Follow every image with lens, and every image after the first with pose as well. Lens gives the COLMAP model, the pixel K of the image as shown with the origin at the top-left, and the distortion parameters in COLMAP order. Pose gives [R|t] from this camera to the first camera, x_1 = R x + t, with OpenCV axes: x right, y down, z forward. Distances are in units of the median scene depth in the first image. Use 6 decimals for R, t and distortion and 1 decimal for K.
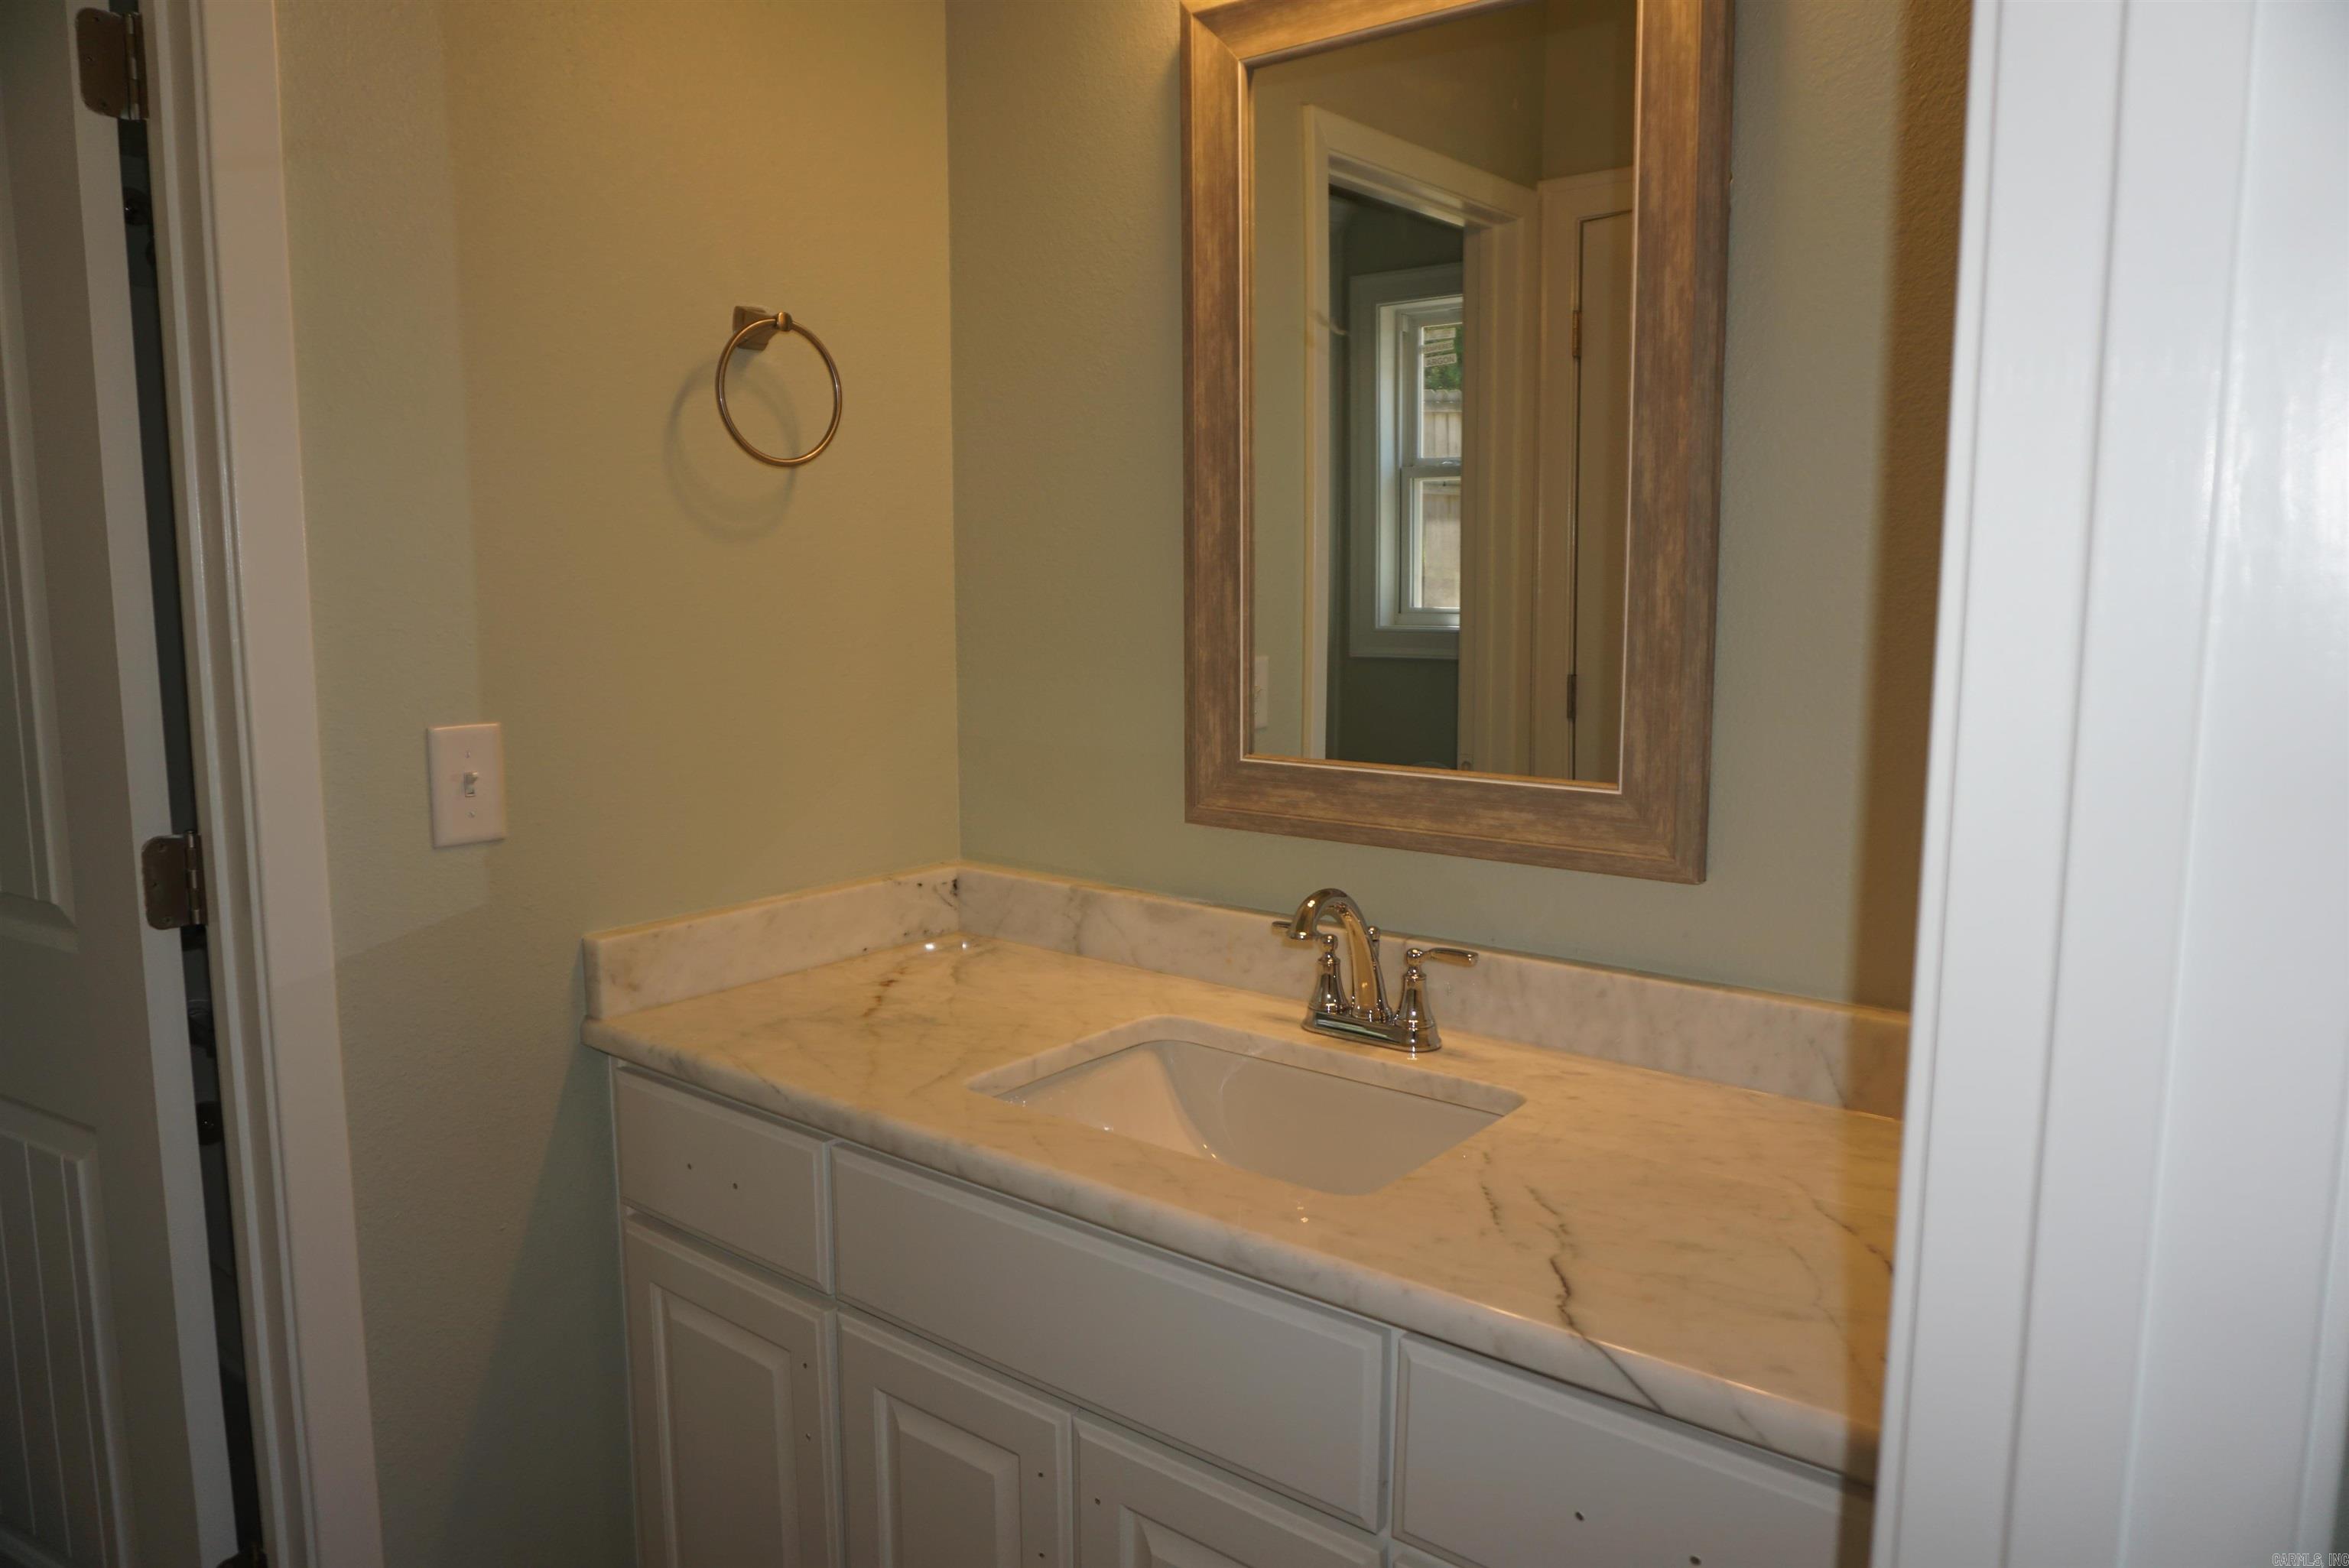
lens RADIAL K [[1568.9, 0, 1187.6], [0, 1568.9, 783.7], [0, 0, 1]] dist [-0.049550, 0.030274]
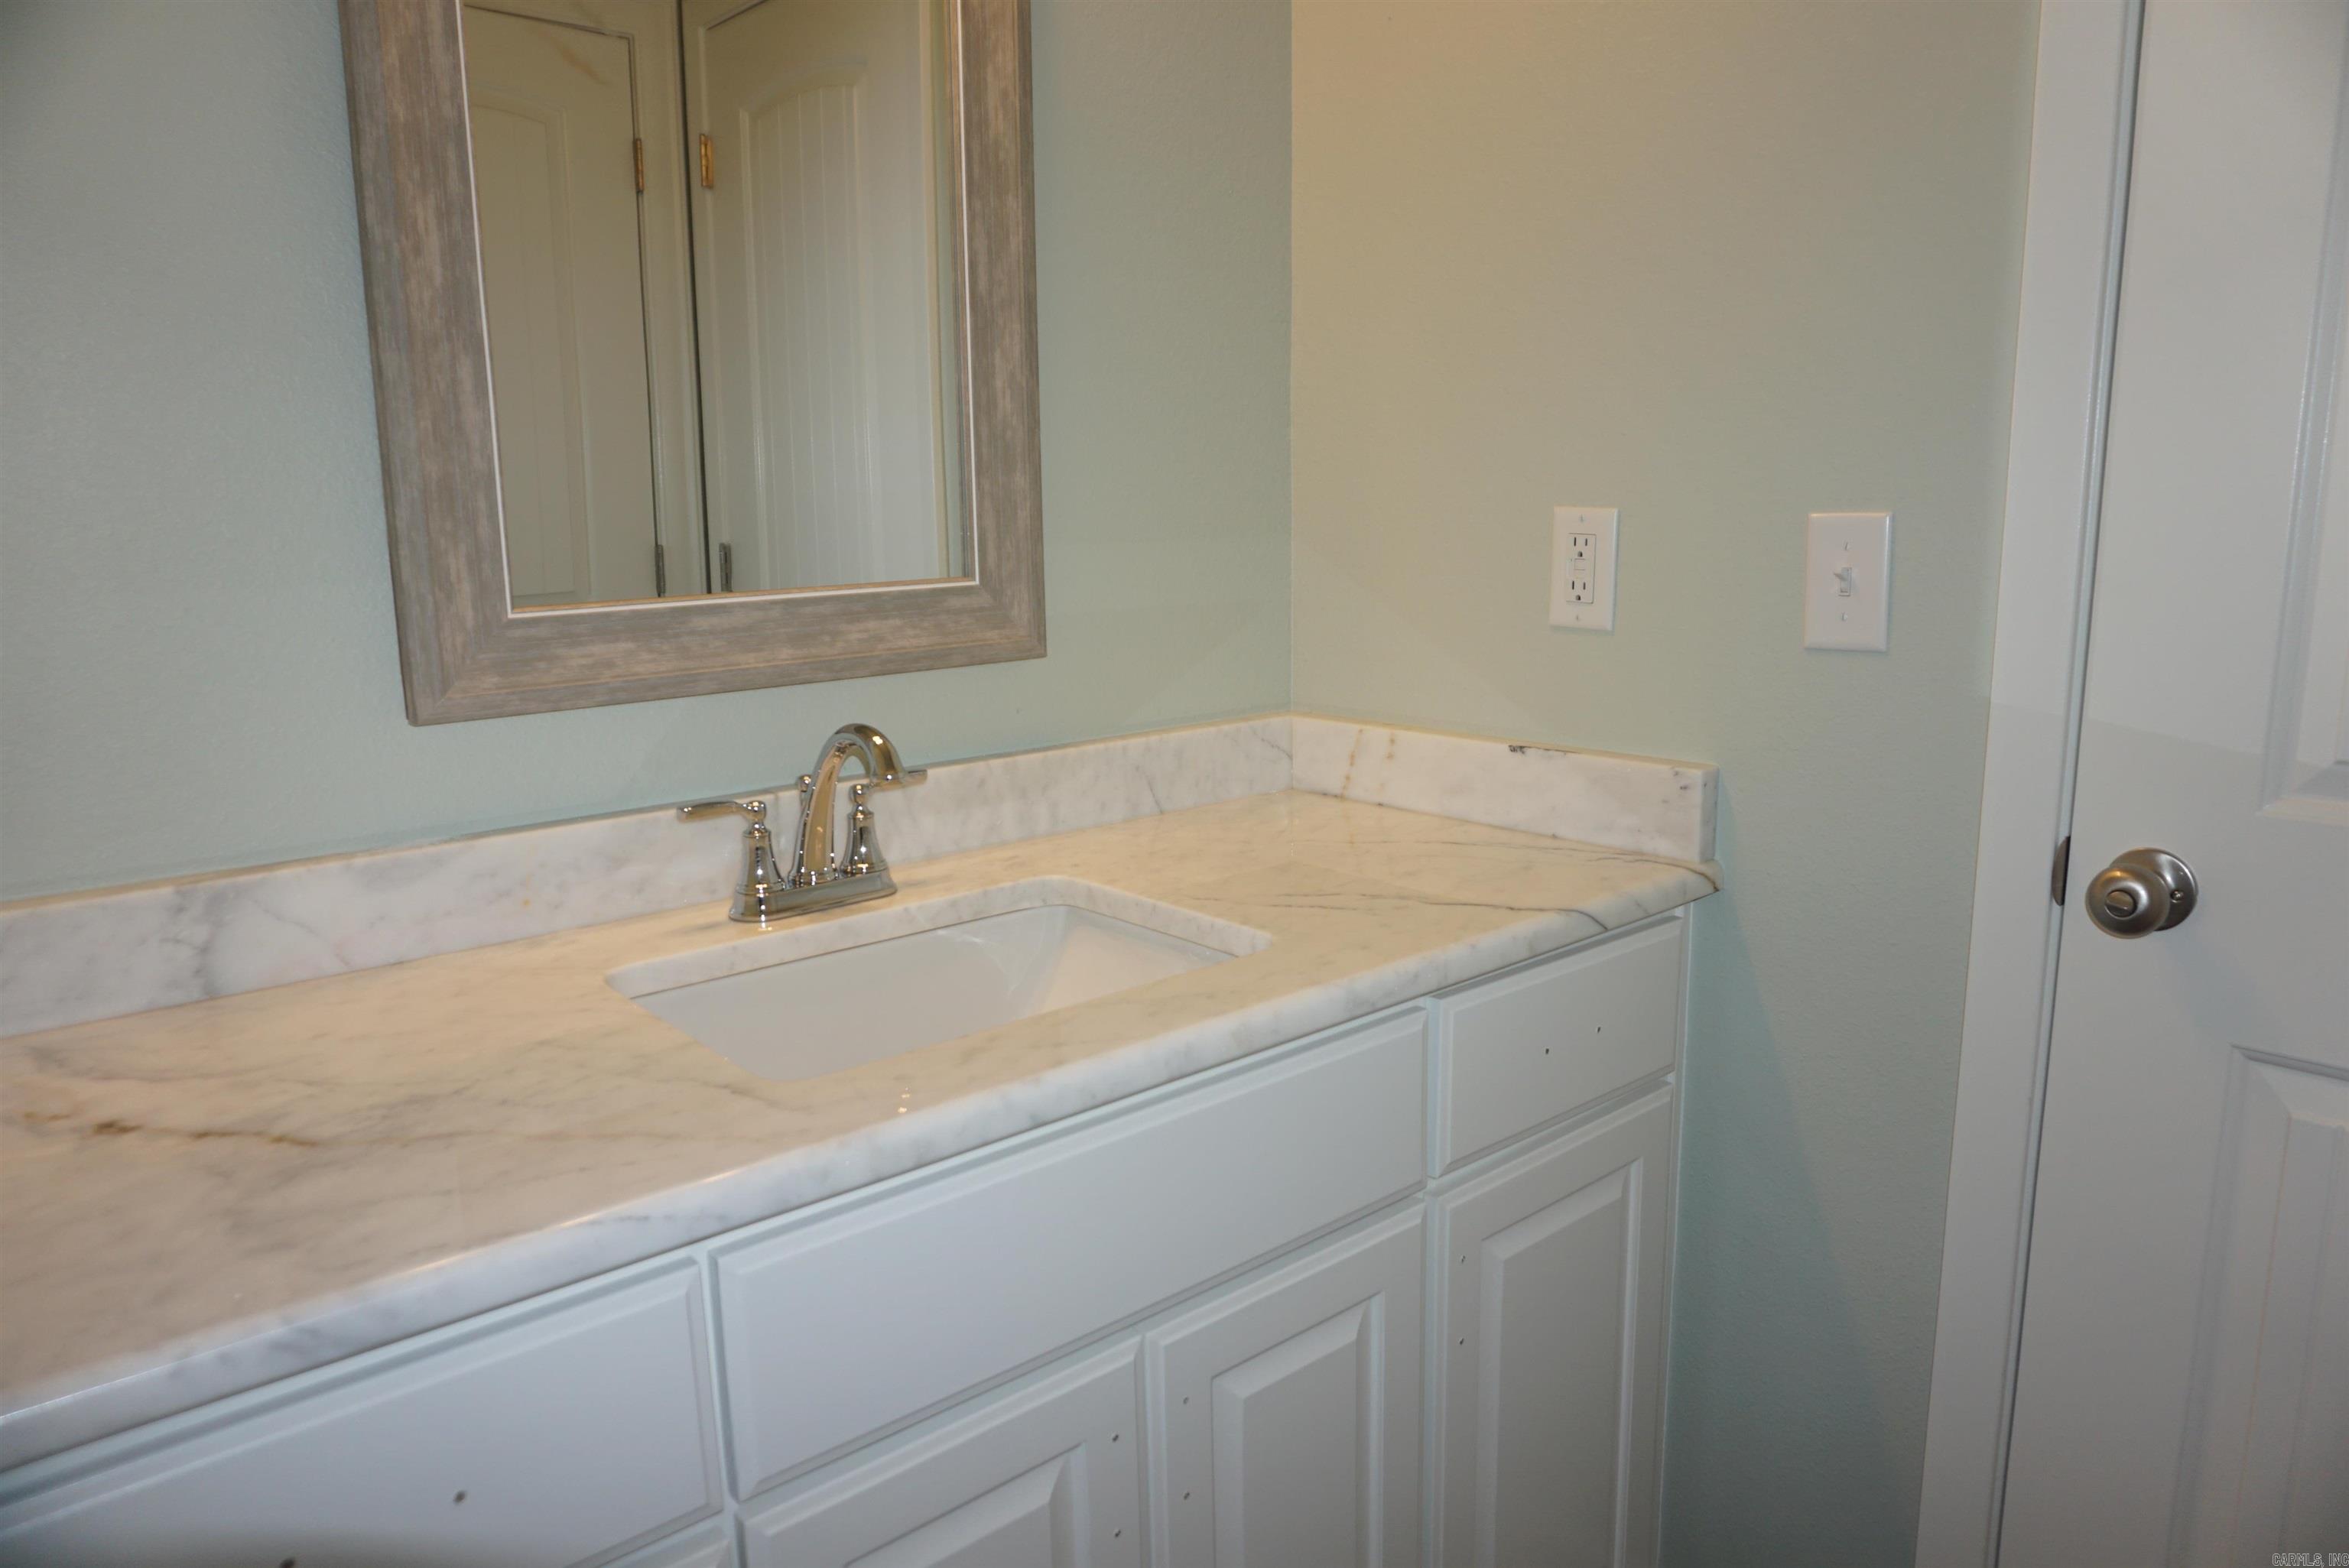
lens RADIAL K [[1568.9, 0, 1256.4], [0, 1568.9, 763.7], [0, 0, 1]] dist [-0.049550, 0.030274]
pose [[0.174060, -0.186002, 0.967009, -0.668862], [0.145188, 0.976115, 0.161619, -0.016790], [-0.973973, 0.112266, 0.196907, 0.601245]]
